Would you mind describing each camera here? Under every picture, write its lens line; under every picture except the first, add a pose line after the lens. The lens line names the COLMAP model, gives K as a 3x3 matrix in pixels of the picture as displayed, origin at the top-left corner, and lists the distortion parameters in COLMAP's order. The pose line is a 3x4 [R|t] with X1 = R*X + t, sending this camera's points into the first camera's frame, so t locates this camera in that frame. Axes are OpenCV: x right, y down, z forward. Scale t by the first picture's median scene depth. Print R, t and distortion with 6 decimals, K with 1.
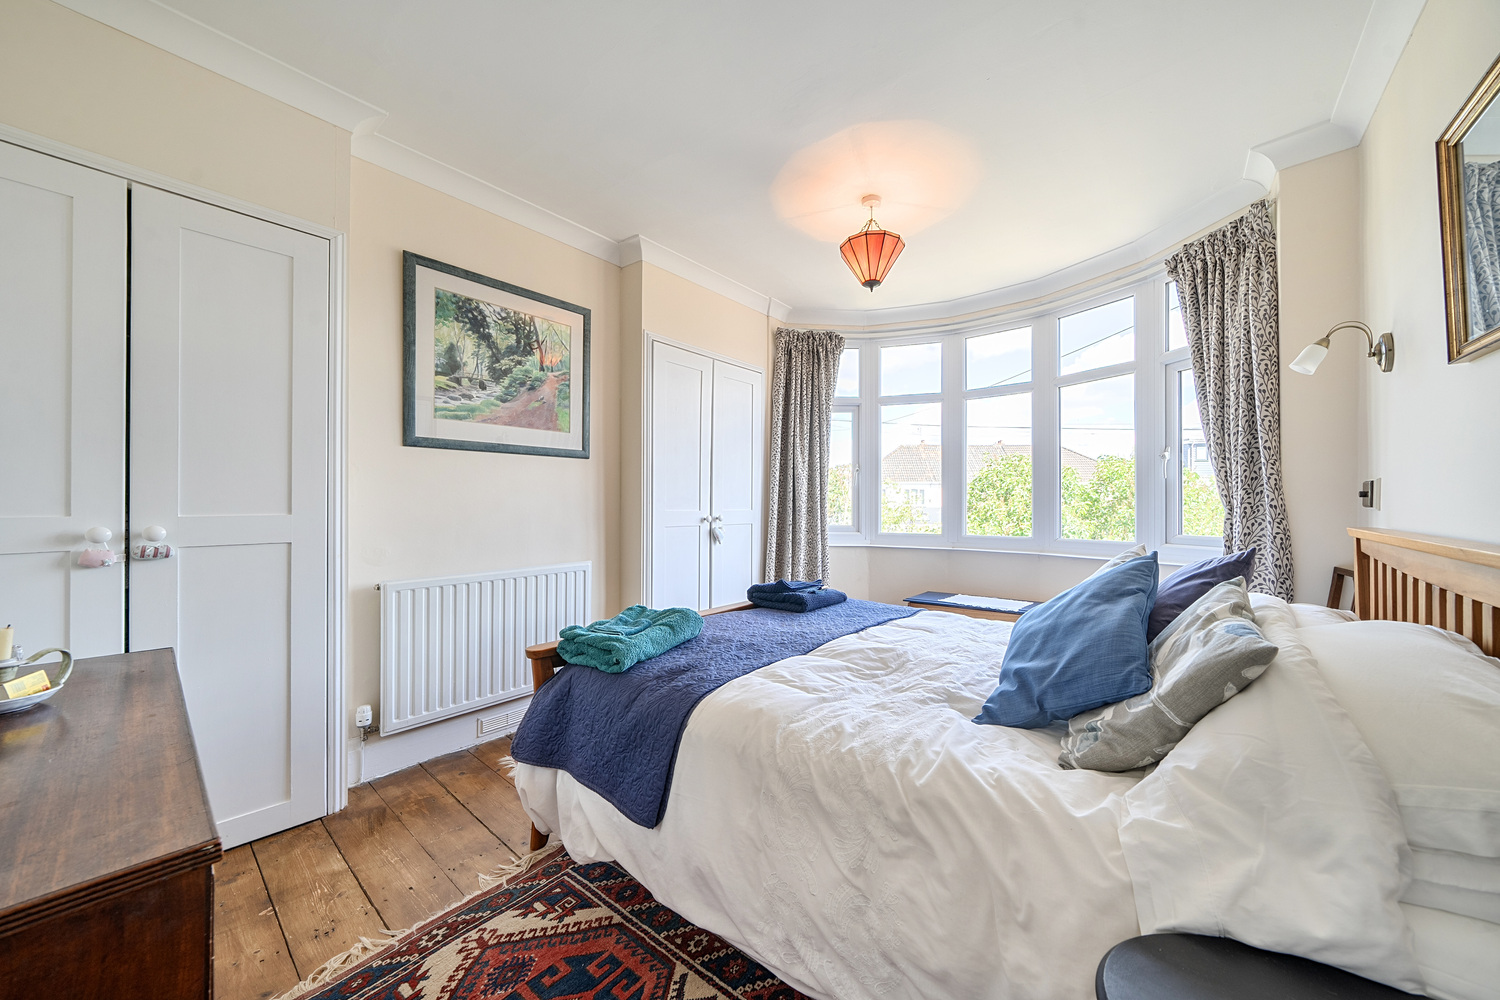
lens RADIAL K [[518.9, 0, 747.0], [0, 518.9, 499.3], [0, 0, 1]] dist [-0.005351, 0.000120]
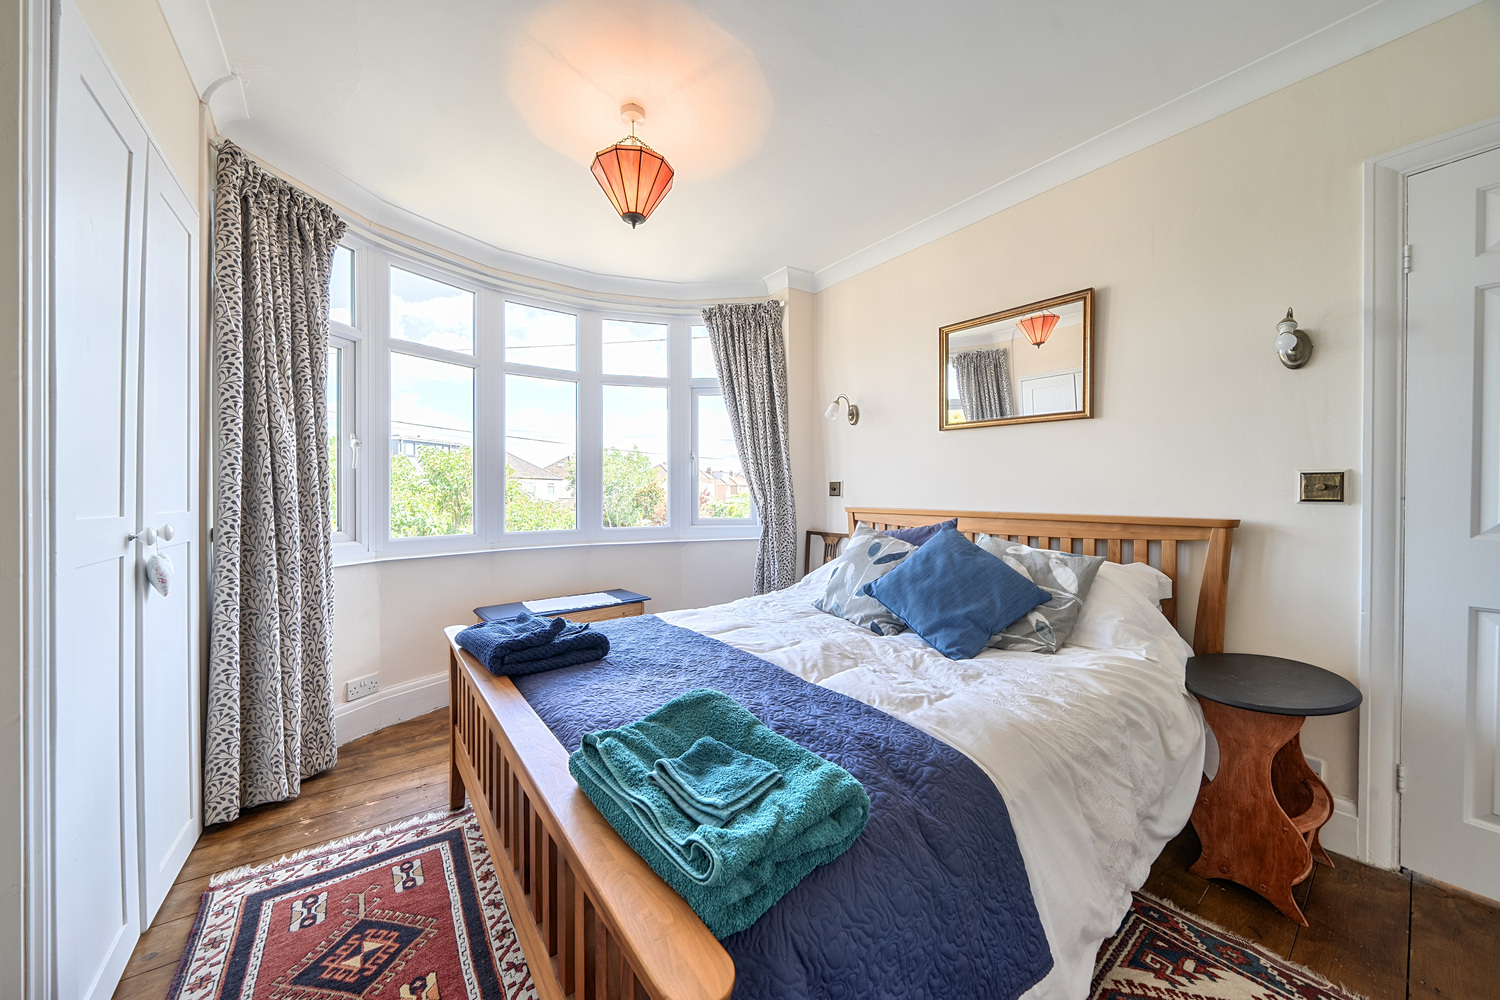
lens RADIAL K [[518.9, 0, 749.6], [0, 518.9, 493.8], [0, 0, 1]] dist [-0.005351, 0.000120]
pose [[0.221710, -0.002123, 0.975110, -0.365110], [-0.004661, 0.999984, 0.003236, 0.001469], [-0.975102, -0.005262, 0.221696, 0.479125]]
